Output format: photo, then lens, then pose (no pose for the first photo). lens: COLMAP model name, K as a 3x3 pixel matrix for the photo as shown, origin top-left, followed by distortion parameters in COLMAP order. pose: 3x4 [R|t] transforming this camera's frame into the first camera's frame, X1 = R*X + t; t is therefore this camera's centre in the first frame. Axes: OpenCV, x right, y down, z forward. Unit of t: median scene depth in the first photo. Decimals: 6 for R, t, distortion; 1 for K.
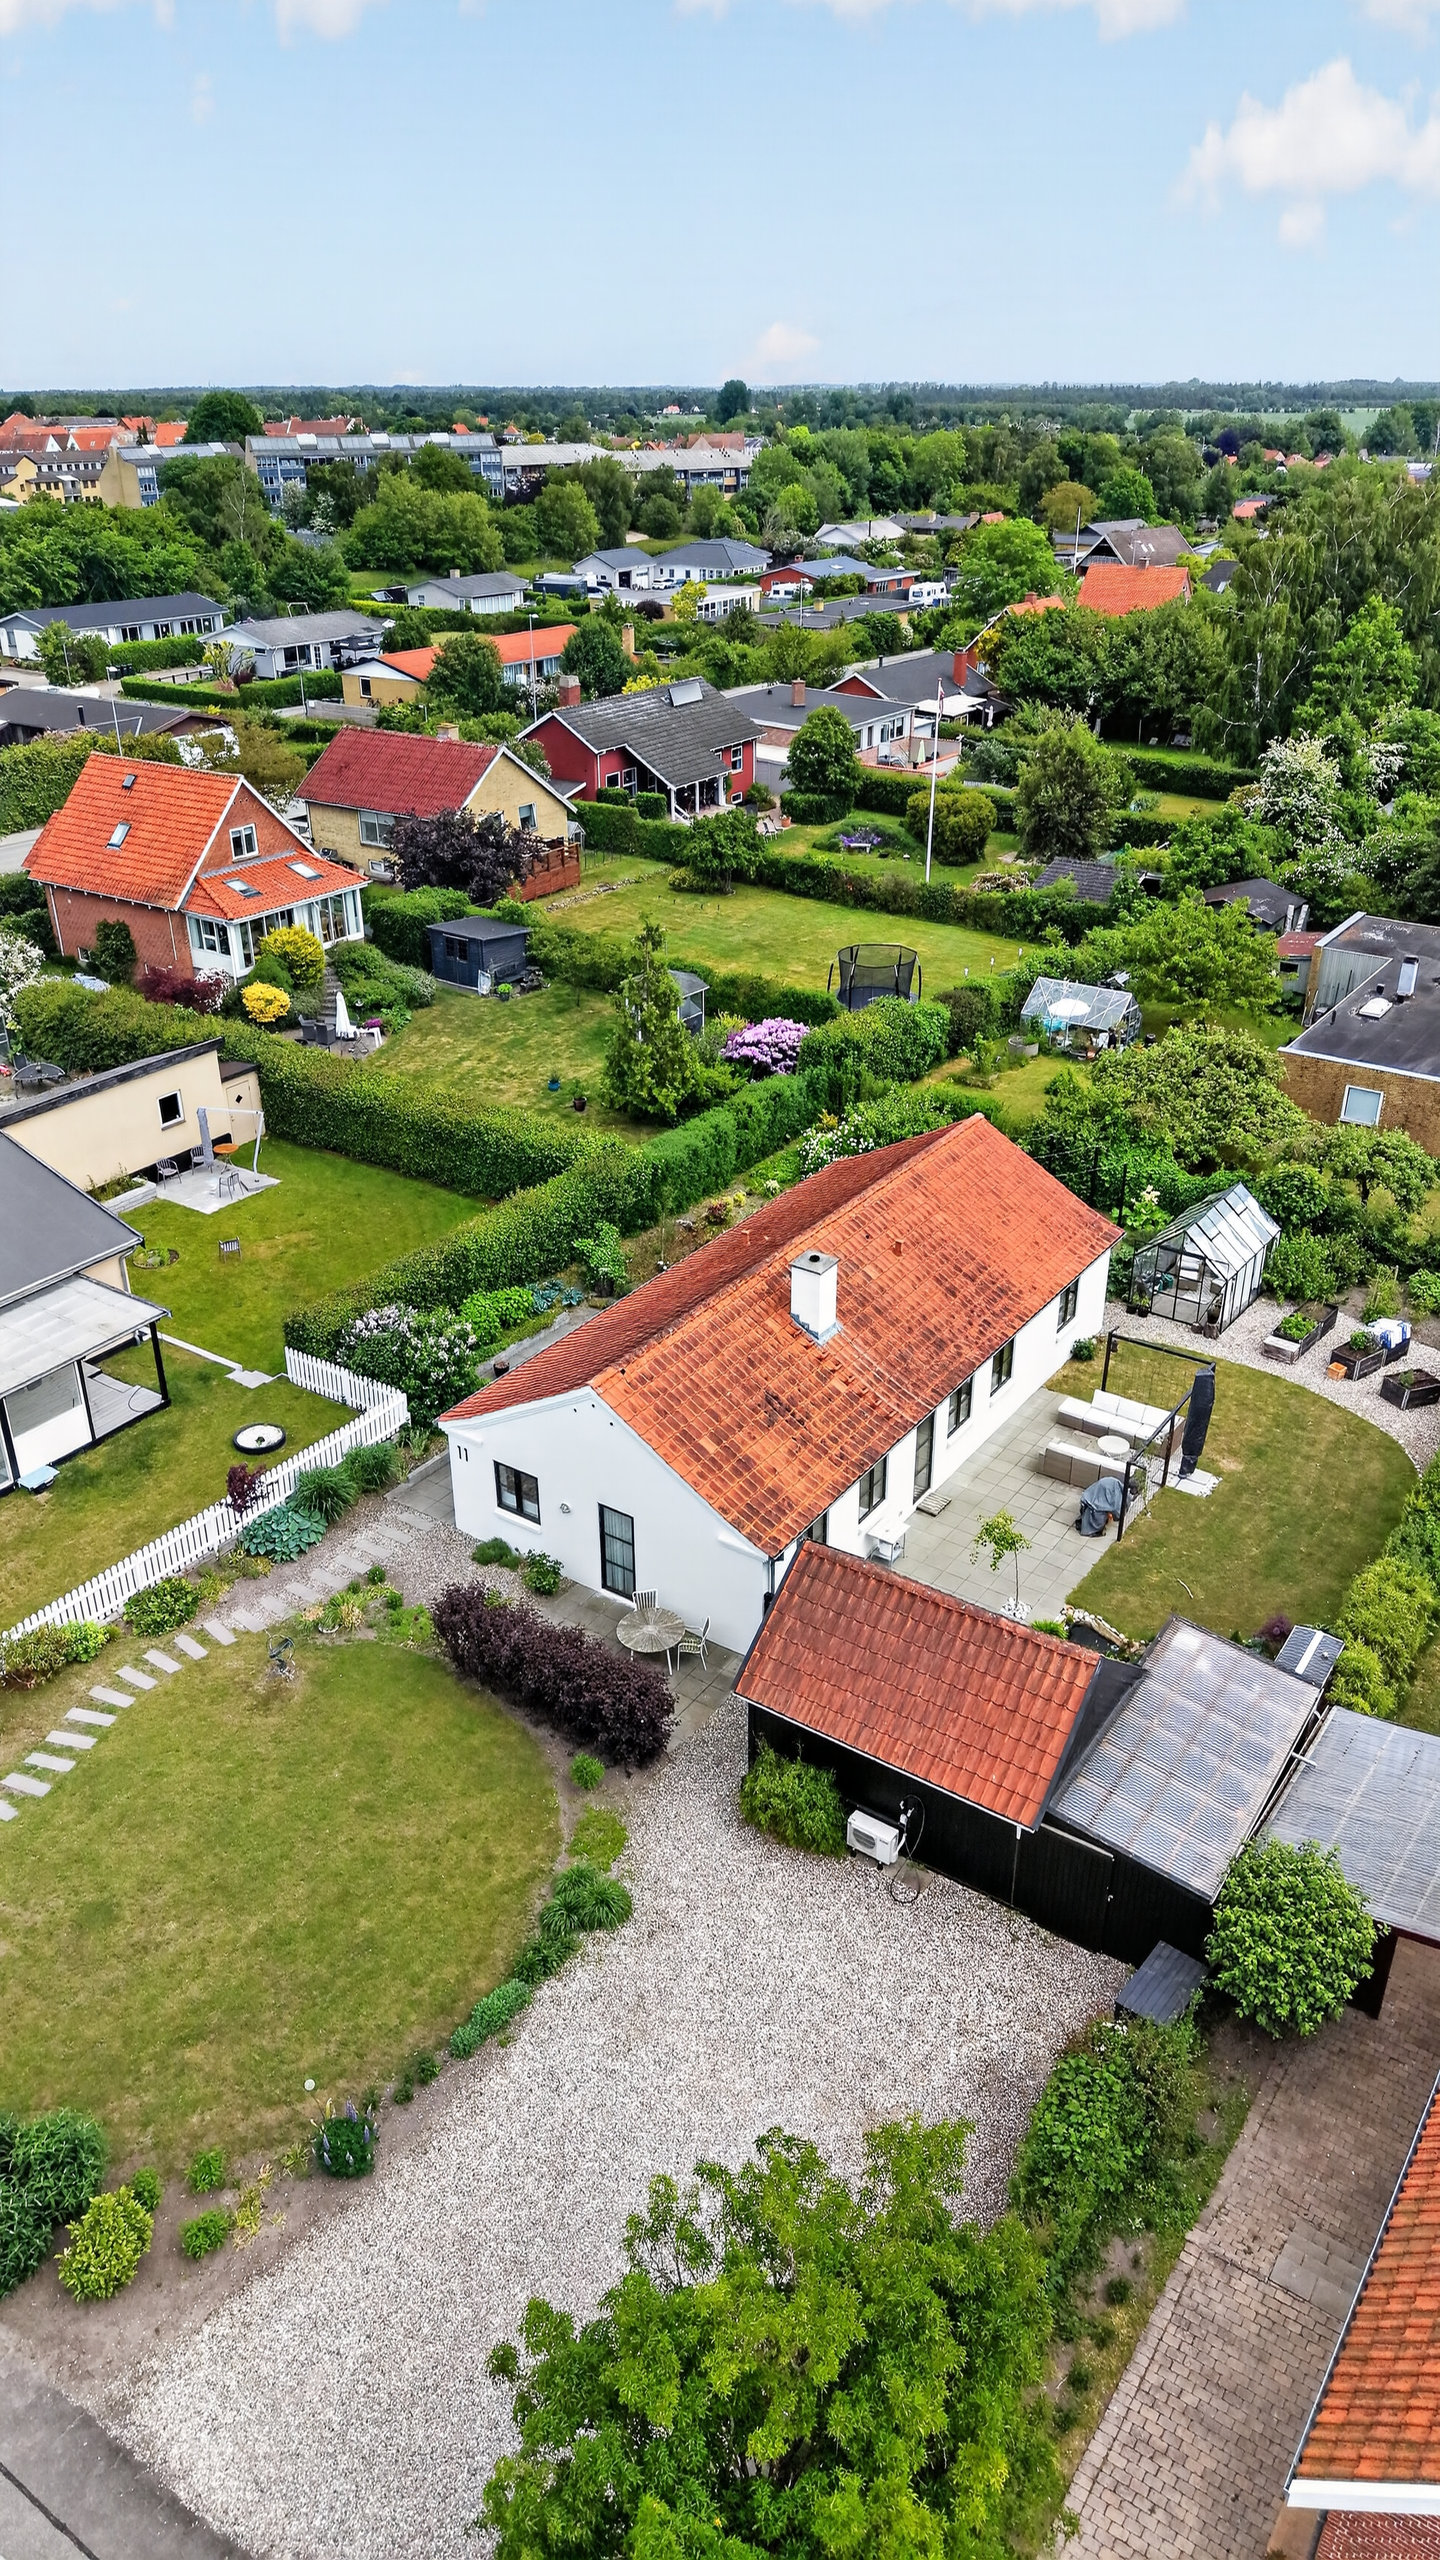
lens RADIAL K [[1709.5, 0, 720.0], [0, 1709.5, 1280.0], [0, 0, 1]] dist [0.057906, -0.081624]
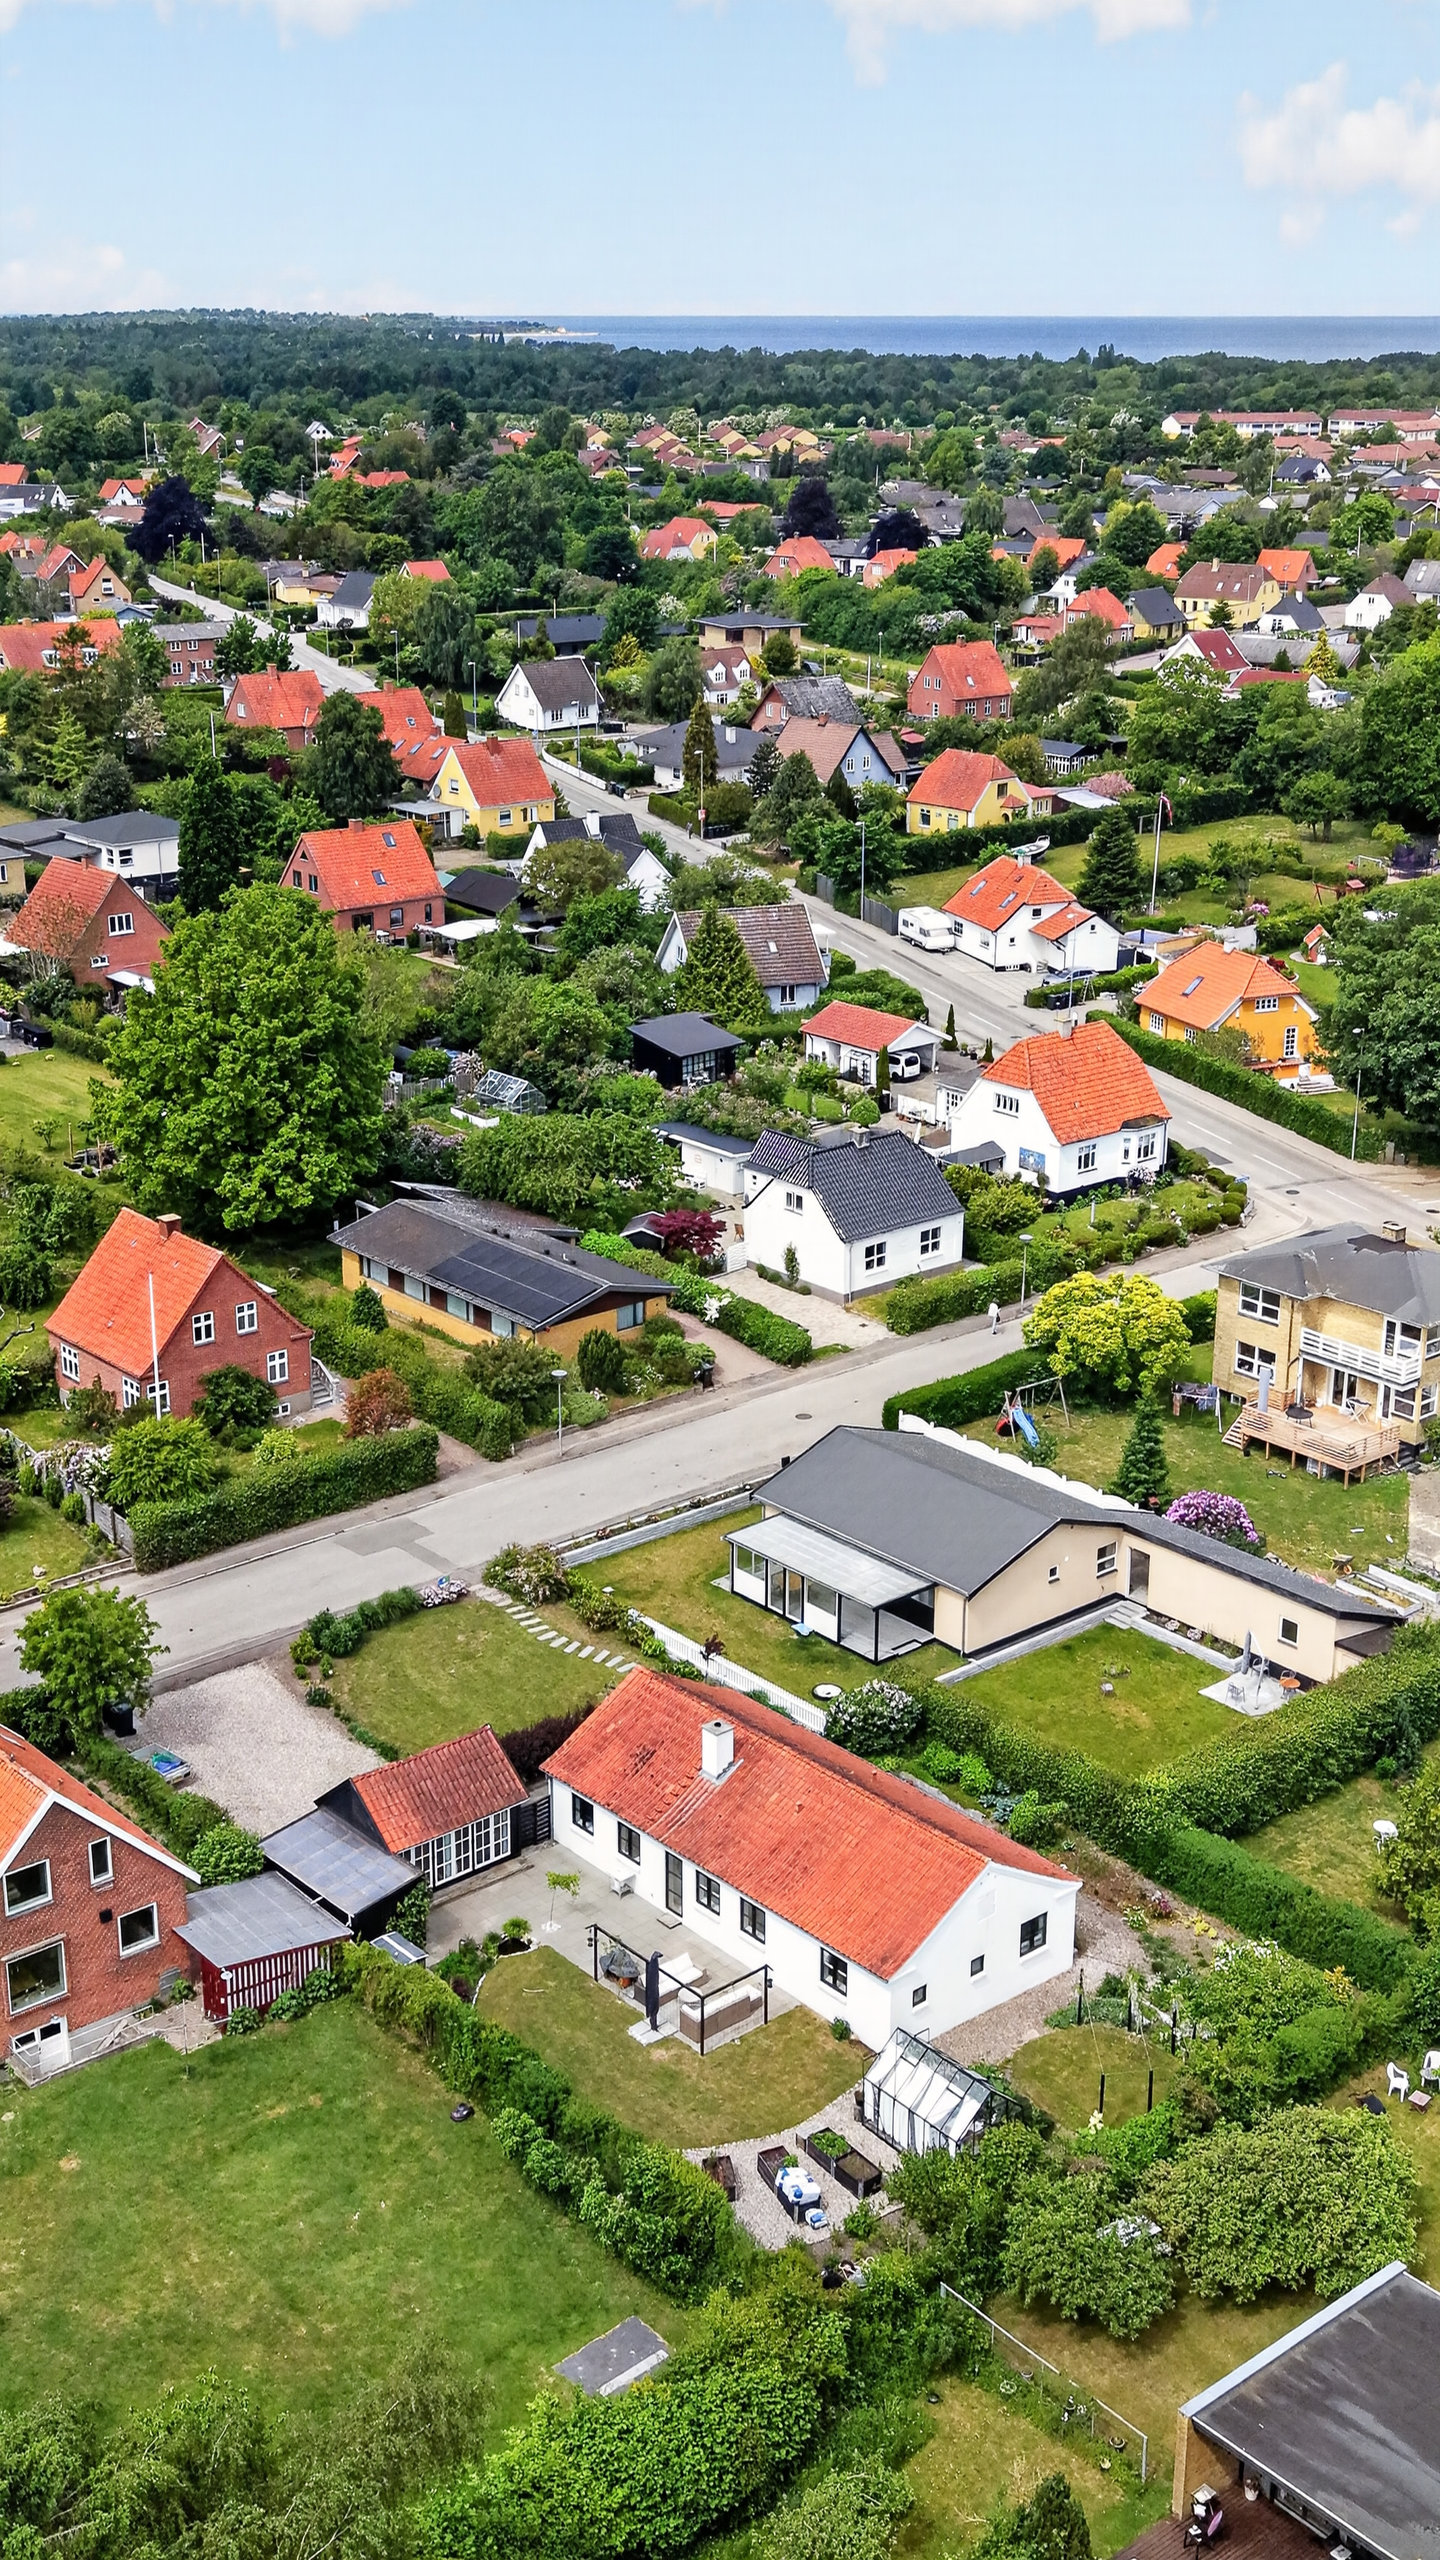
lens RADIAL K [[2807.6, 0, 709.2], [0, 2807.6, 1225.5], [0, 0, 1]] dist [0.161139, -0.616302]
pose [[-0.262273, 0.299224, -0.917430, 2.092399], [-0.444991, 0.806093, 0.390124, -1.264821], [0.856269, 0.510567, -0.078264, 0.900191]]
